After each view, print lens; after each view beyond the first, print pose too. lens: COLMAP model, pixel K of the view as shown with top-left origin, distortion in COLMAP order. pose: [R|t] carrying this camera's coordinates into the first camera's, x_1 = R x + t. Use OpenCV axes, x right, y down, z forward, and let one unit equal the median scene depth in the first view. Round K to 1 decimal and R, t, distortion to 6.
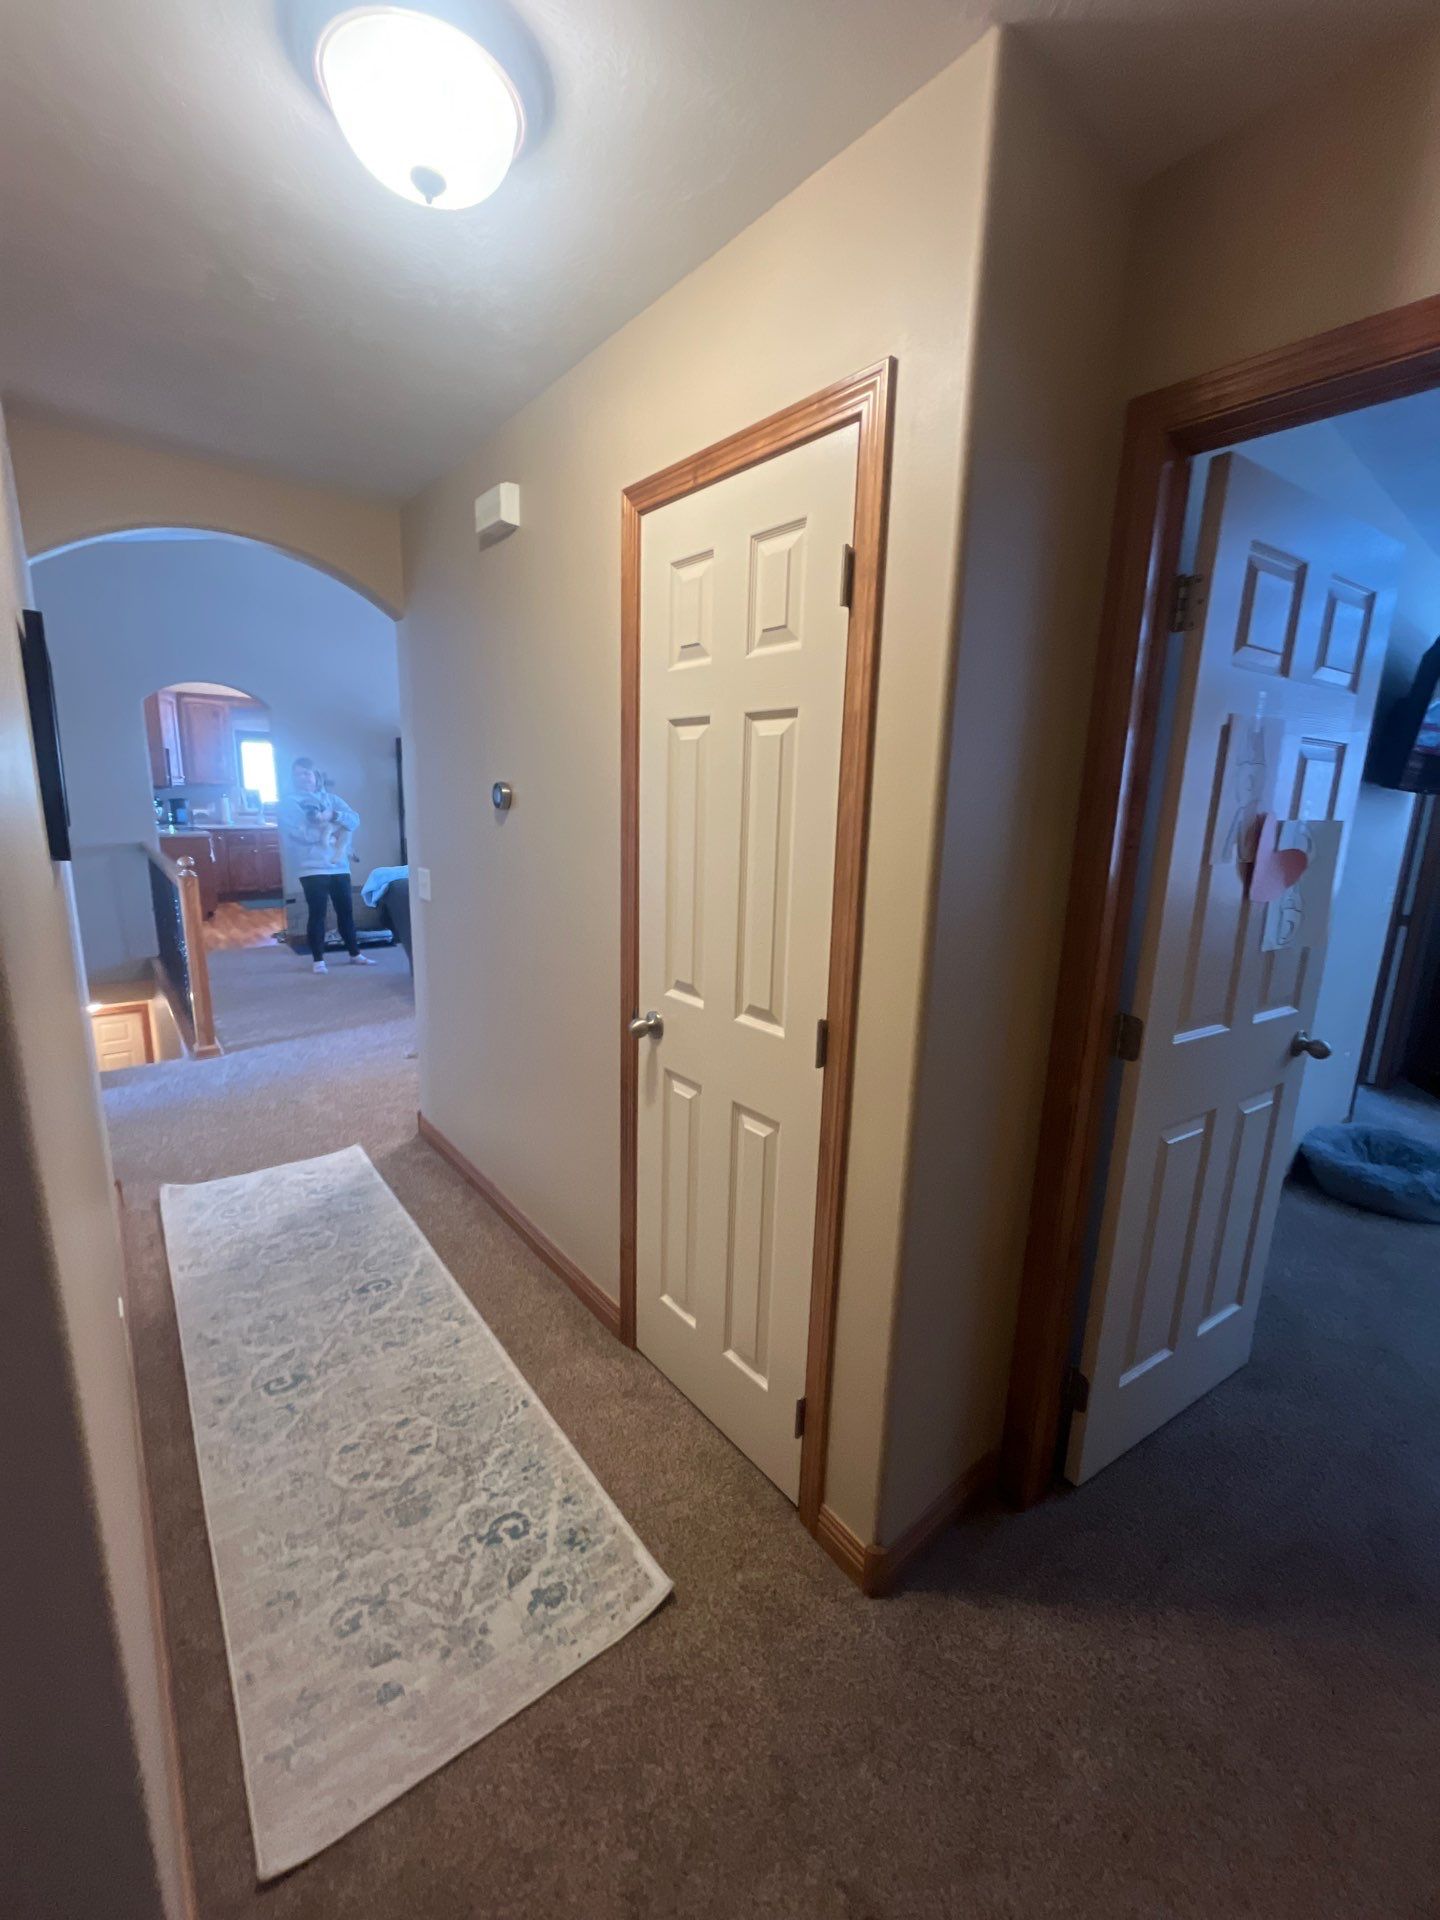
lens RADIAL K [[770.2, 0, 720.0], [0, 770.2, 960.0], [0, 0, 1]] dist [-0.003388, -0.000212]
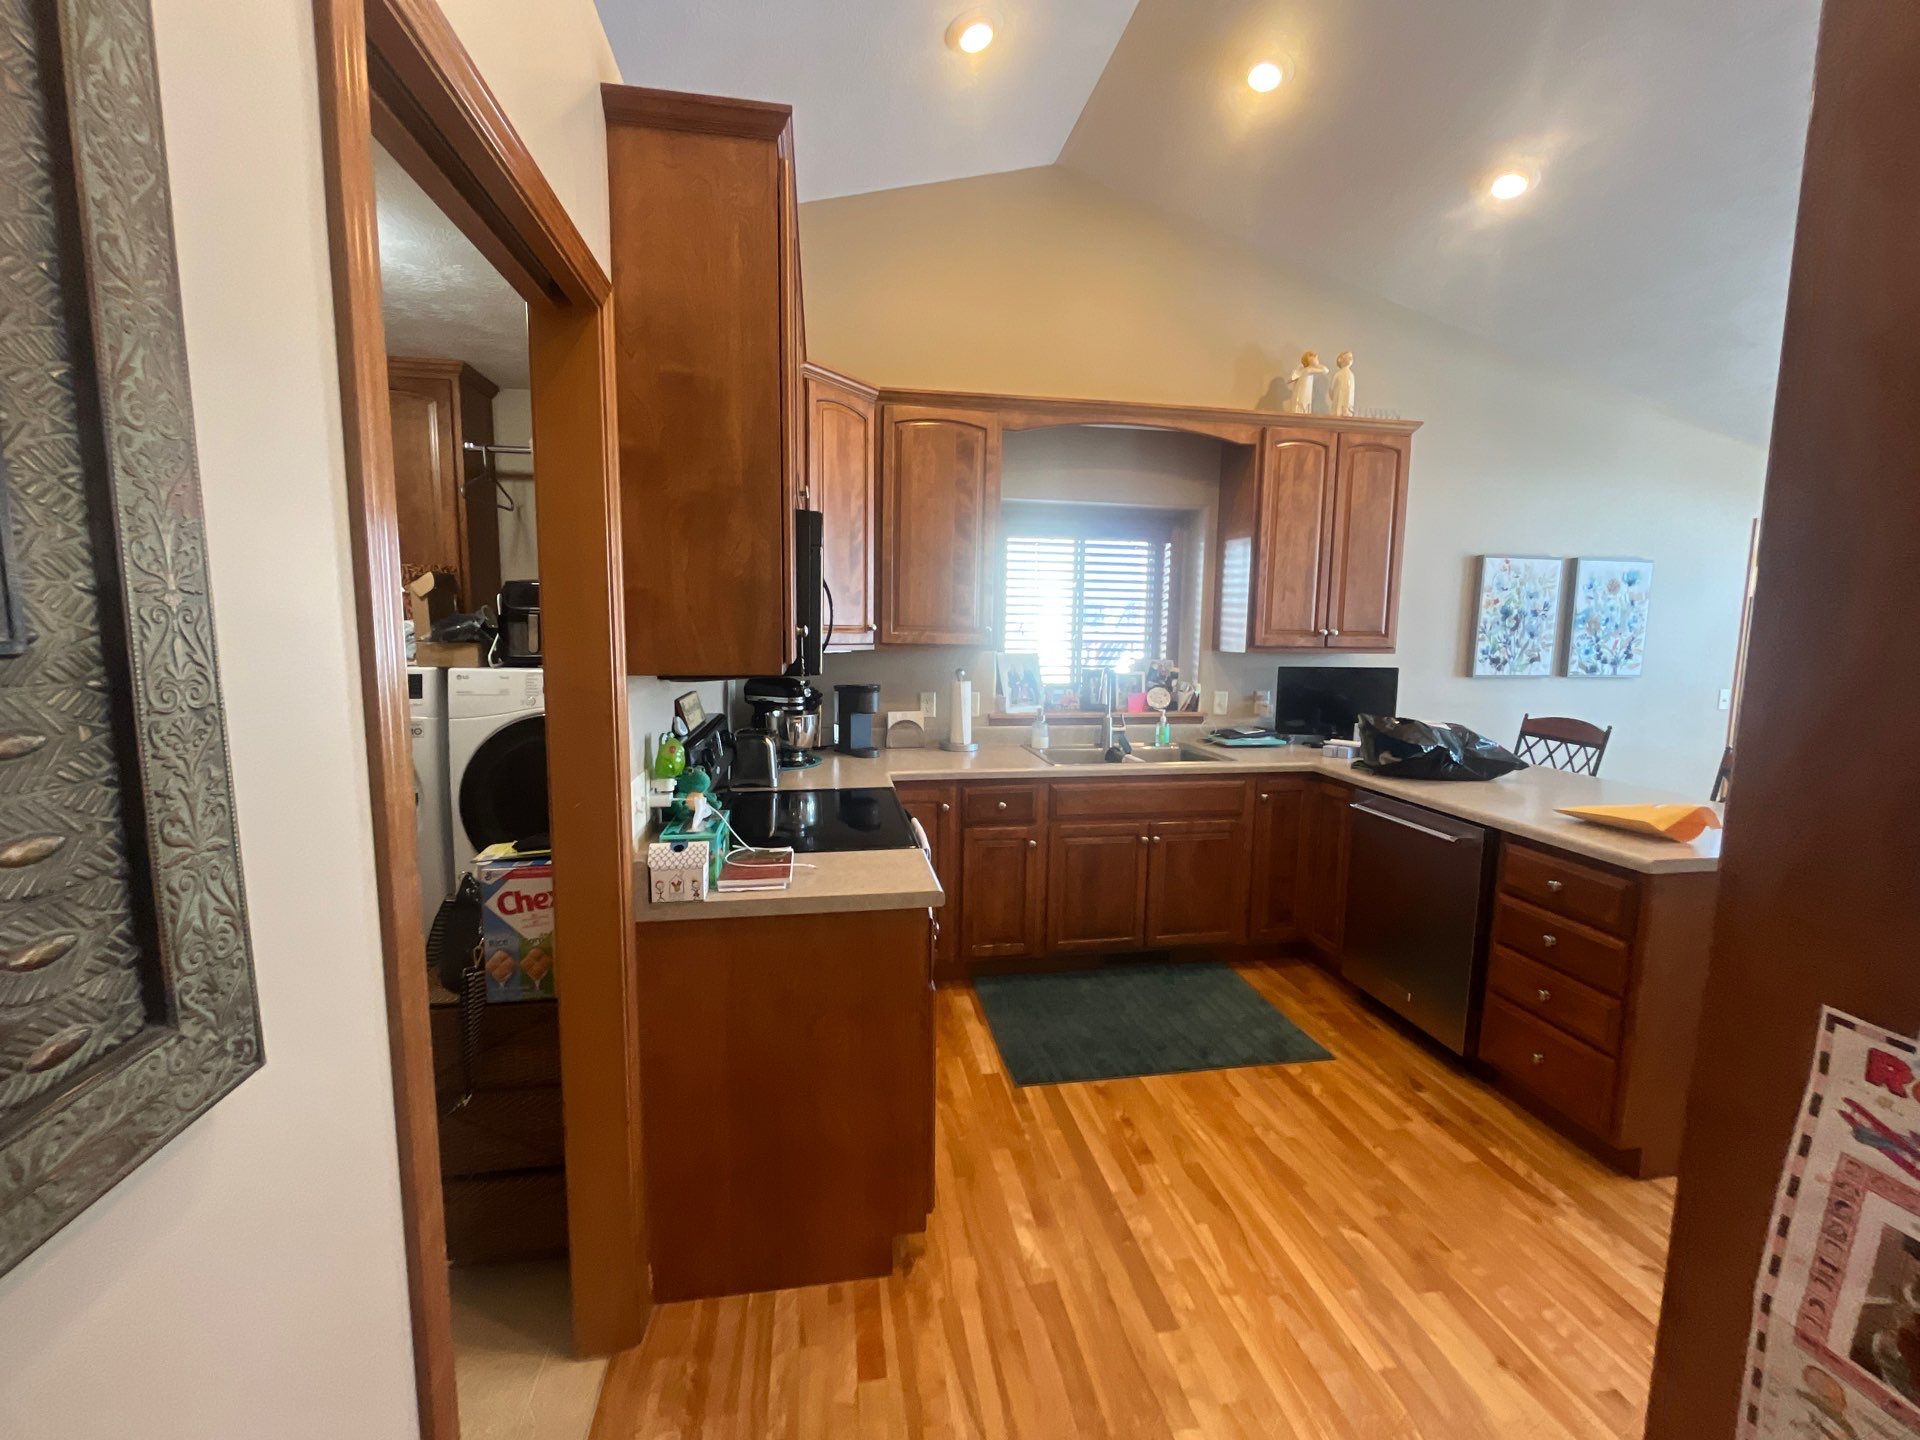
lens RADIAL K [[770.2, 0, 950.8], [0, 770.2, 712.6], [0, 0, 1]] dist [-0.003388, -0.000212]
pose [[0.864827, 0.031565, -0.501077, -0.481960], [-0.085304, 0.992749, -0.084691, -0.170181], [0.494770, 0.115987, 0.861249, 0.707296]]
